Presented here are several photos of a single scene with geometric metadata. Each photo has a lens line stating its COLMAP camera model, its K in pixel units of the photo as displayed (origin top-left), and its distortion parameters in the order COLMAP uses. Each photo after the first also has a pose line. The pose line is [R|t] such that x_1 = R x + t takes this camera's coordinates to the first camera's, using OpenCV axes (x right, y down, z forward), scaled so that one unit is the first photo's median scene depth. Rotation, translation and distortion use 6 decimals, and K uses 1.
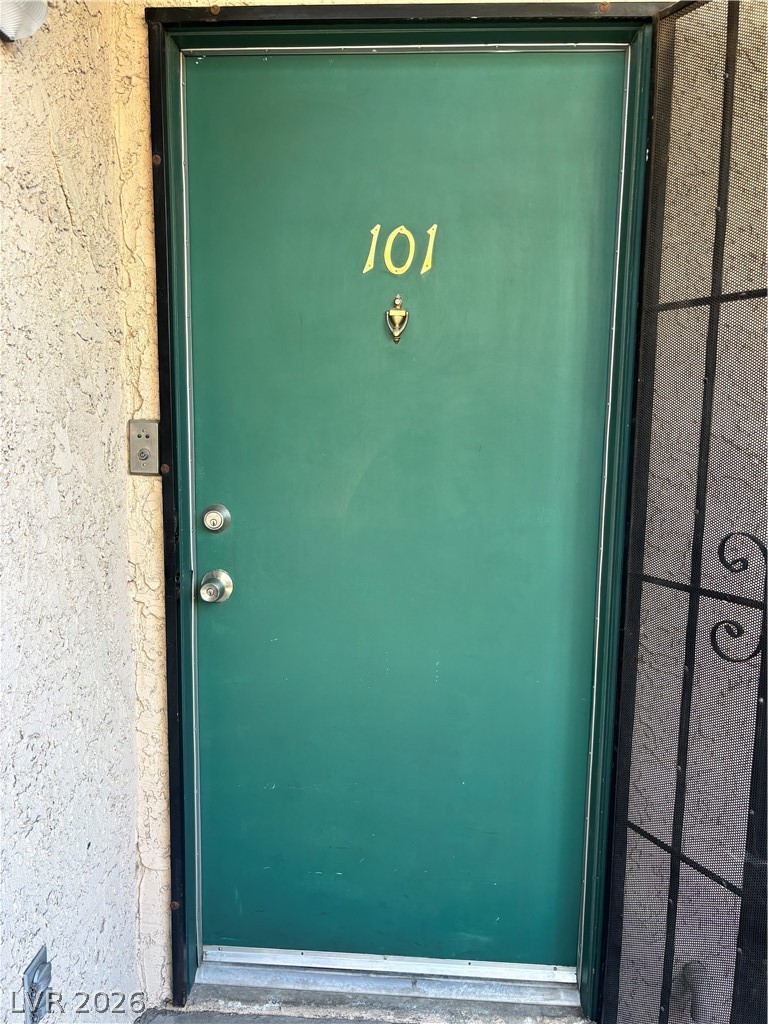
lens RADIAL K [[773.7, 0, 390.7], [0, 773.7, 515.7], [0, 0, 1]] dist [0.029974, -0.034793]
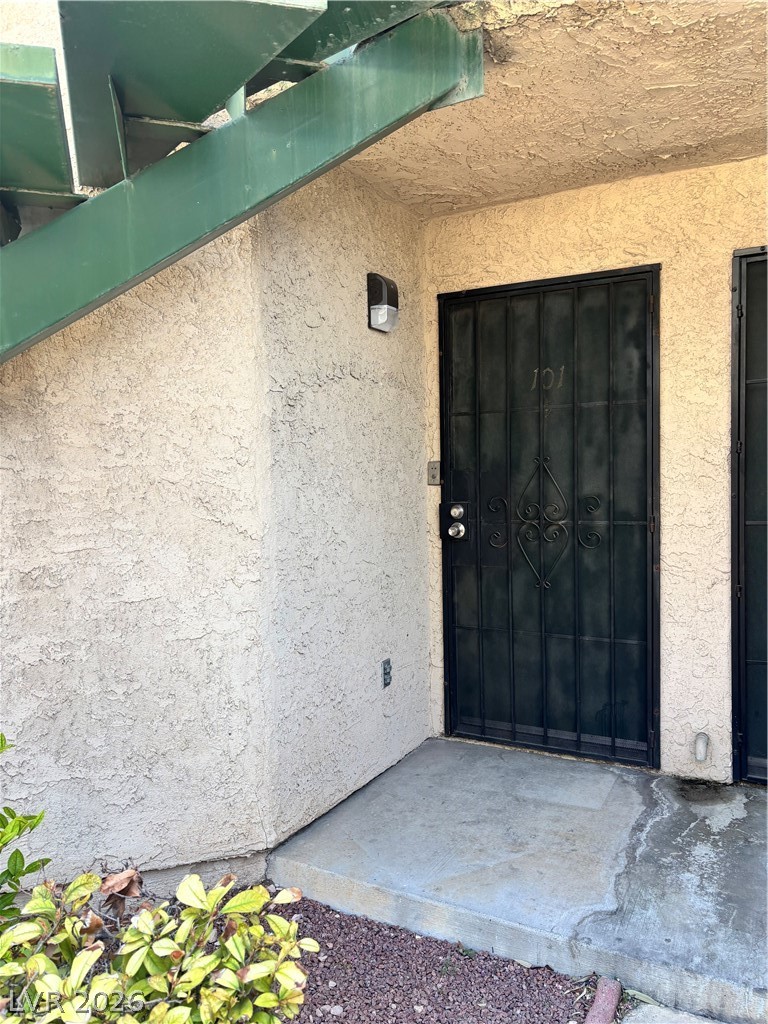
lens RADIAL K [[773.7, 0, 381.0], [0, 773.7, 514.1], [0, 0, 1]] dist [0.029974, -0.034793]
pose [[0.898725, -0.011986, -0.438349, 0.561964], [-0.026721, 0.996272, -0.082027, 0.232310], [0.437698, 0.085433, 0.895054, -1.150478]]
